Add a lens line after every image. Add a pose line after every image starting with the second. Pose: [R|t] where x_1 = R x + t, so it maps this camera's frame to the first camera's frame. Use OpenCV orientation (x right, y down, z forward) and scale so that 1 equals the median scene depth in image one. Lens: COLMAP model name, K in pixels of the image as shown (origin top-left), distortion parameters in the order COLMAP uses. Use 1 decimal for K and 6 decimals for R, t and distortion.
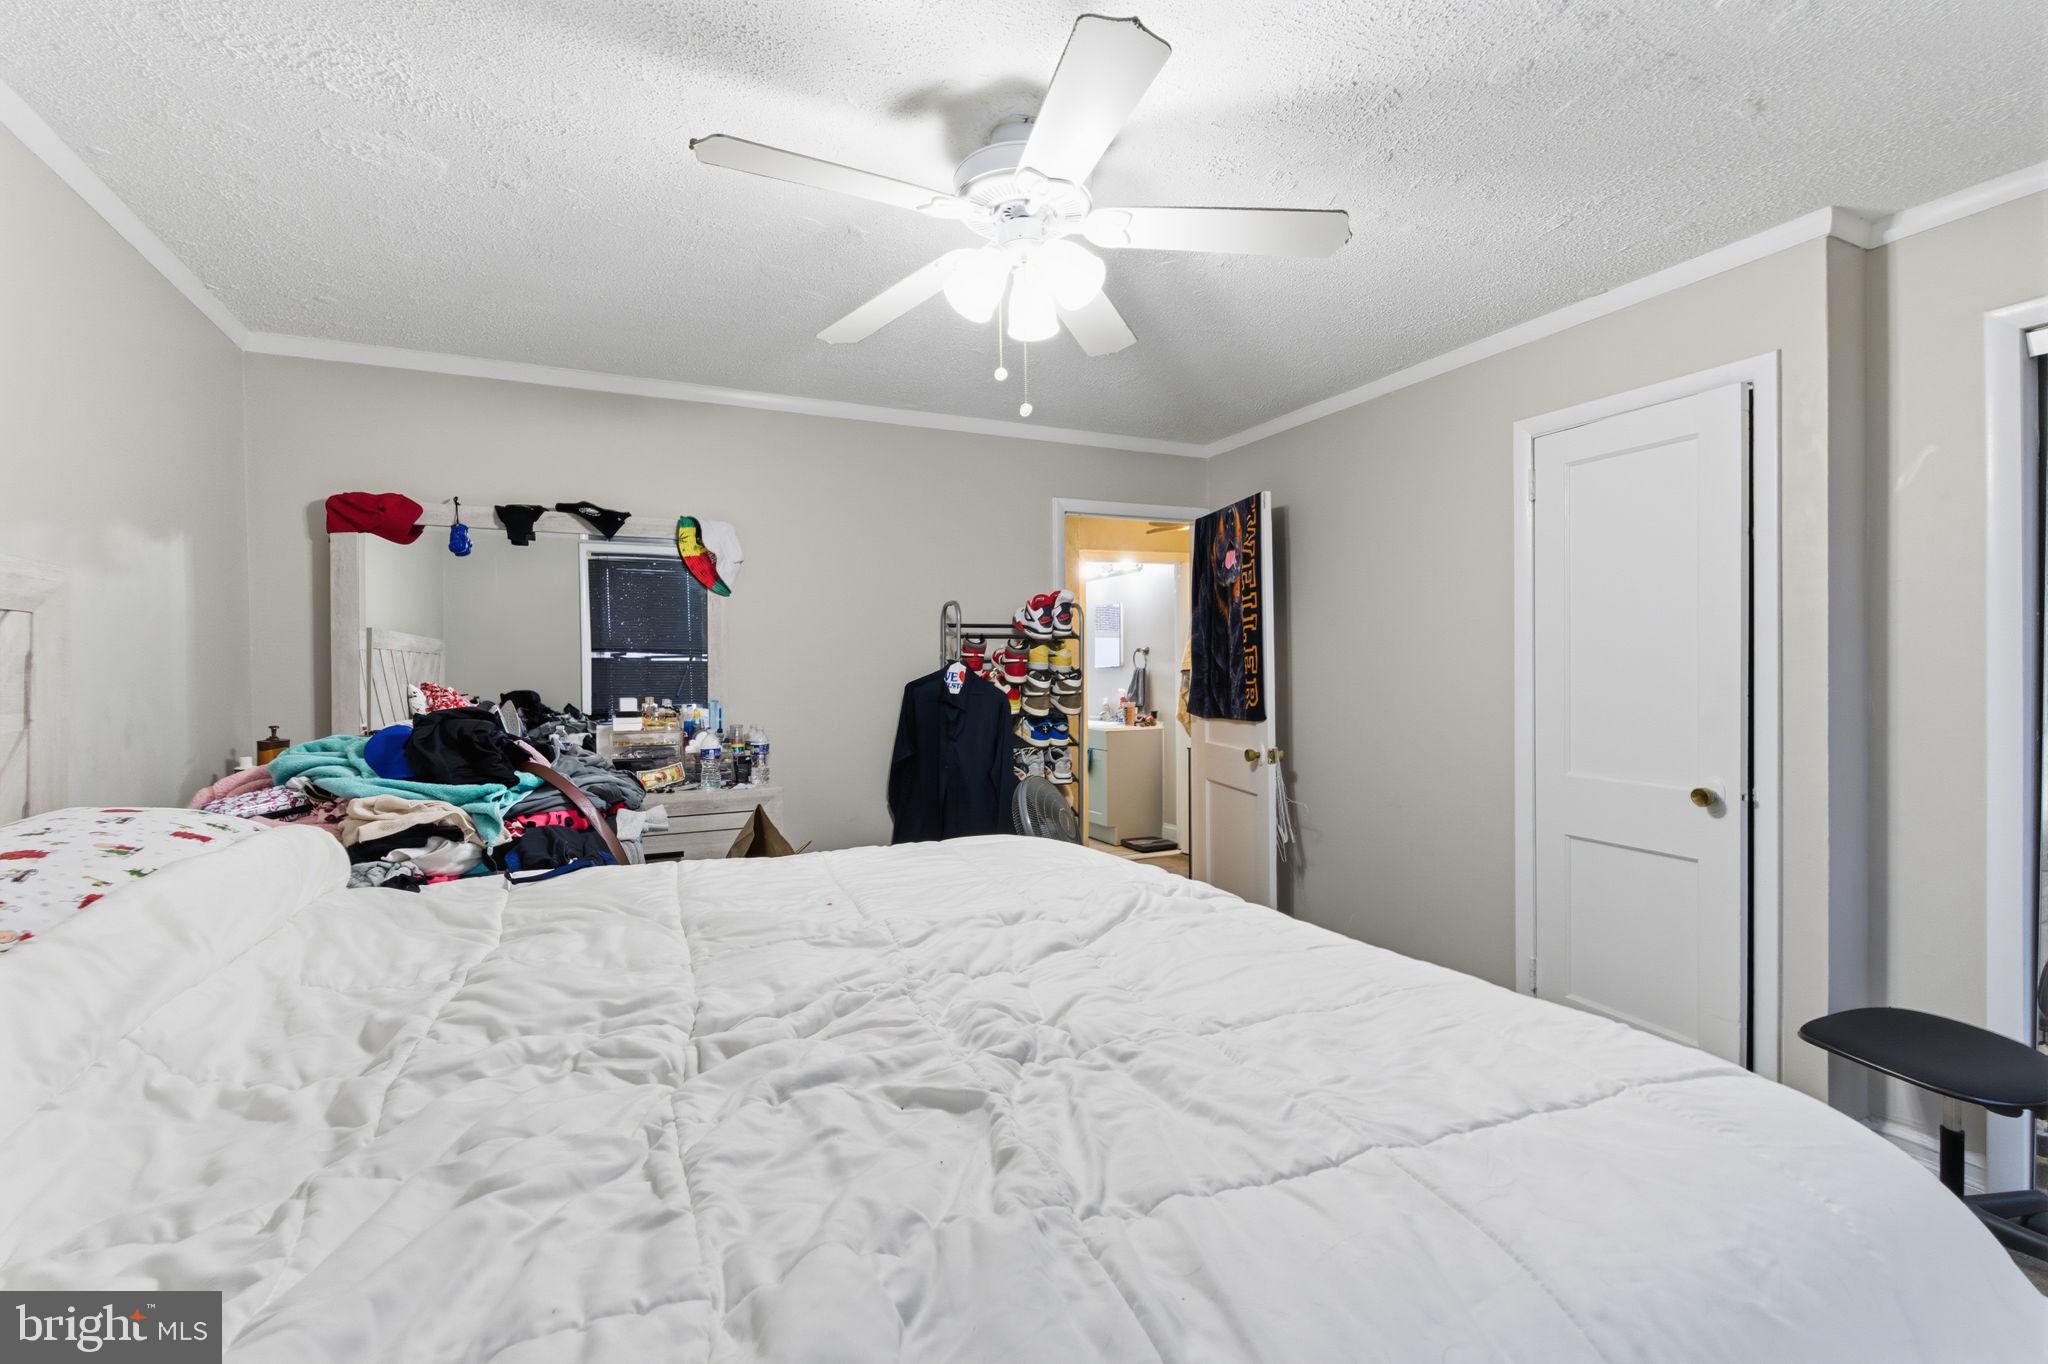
lens RADIAL K [[935.6, 0, 1025.3], [0, 935.6, 684.5], [0, 0, 1]] dist [-0.013166, 0.002345]
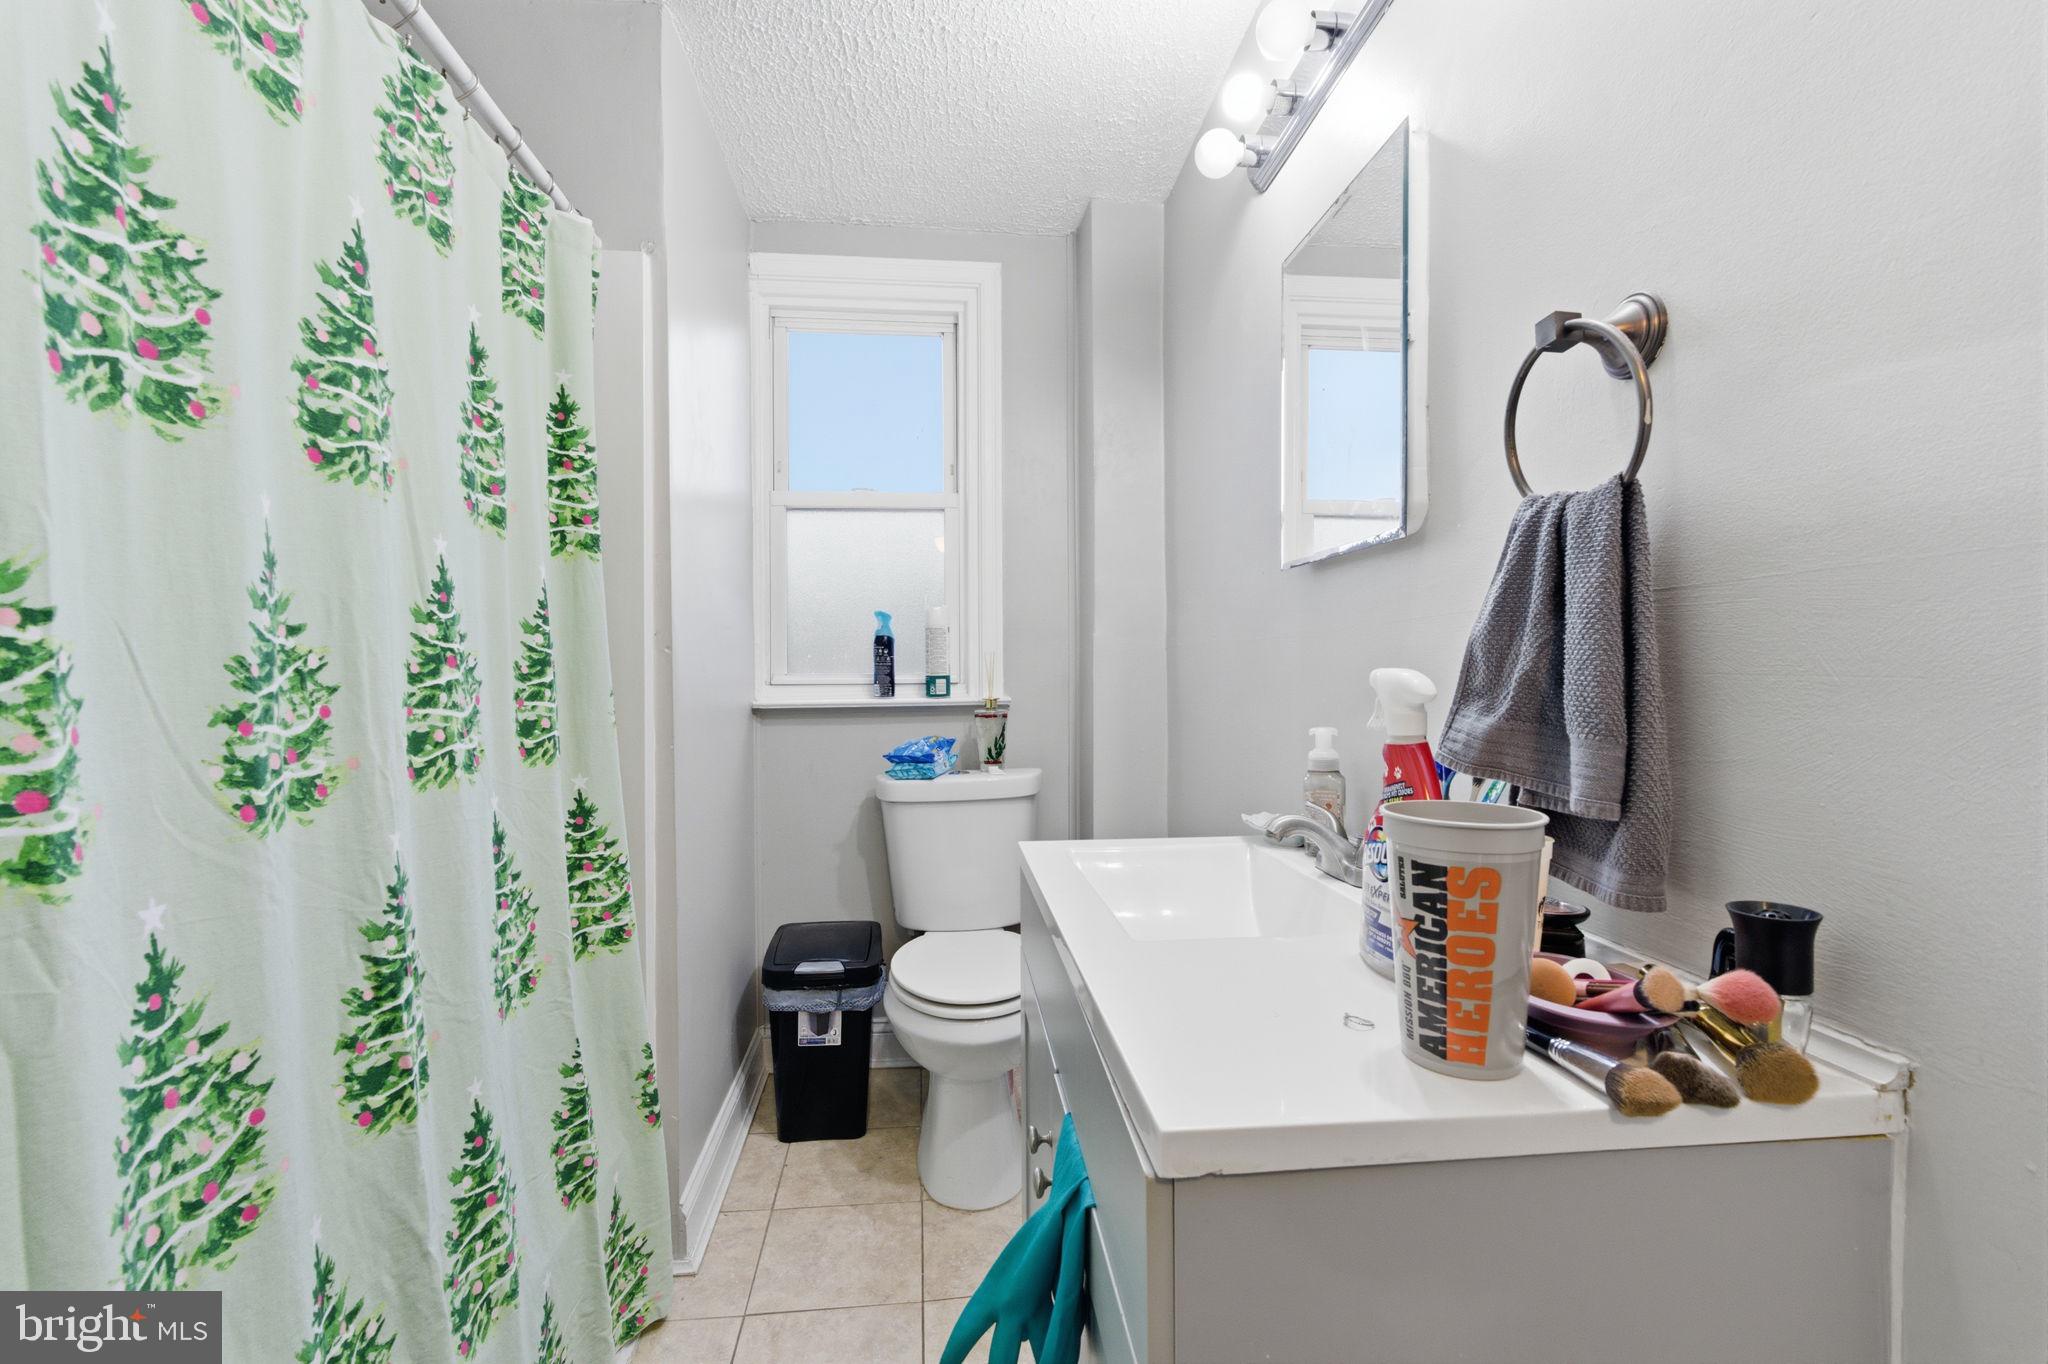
lens RADIAL K [[935.6, 0, 1020.5], [0, 935.6, 685.6], [0, 0, 1]] dist [-0.013166, 0.002345]
pose [[0.937924, 0.006422, -0.346782, 0.099210], [-0.002091, 0.999915, 0.012862, 0.005426], [0.346835, -0.011339, 0.937858, 0.876383]]
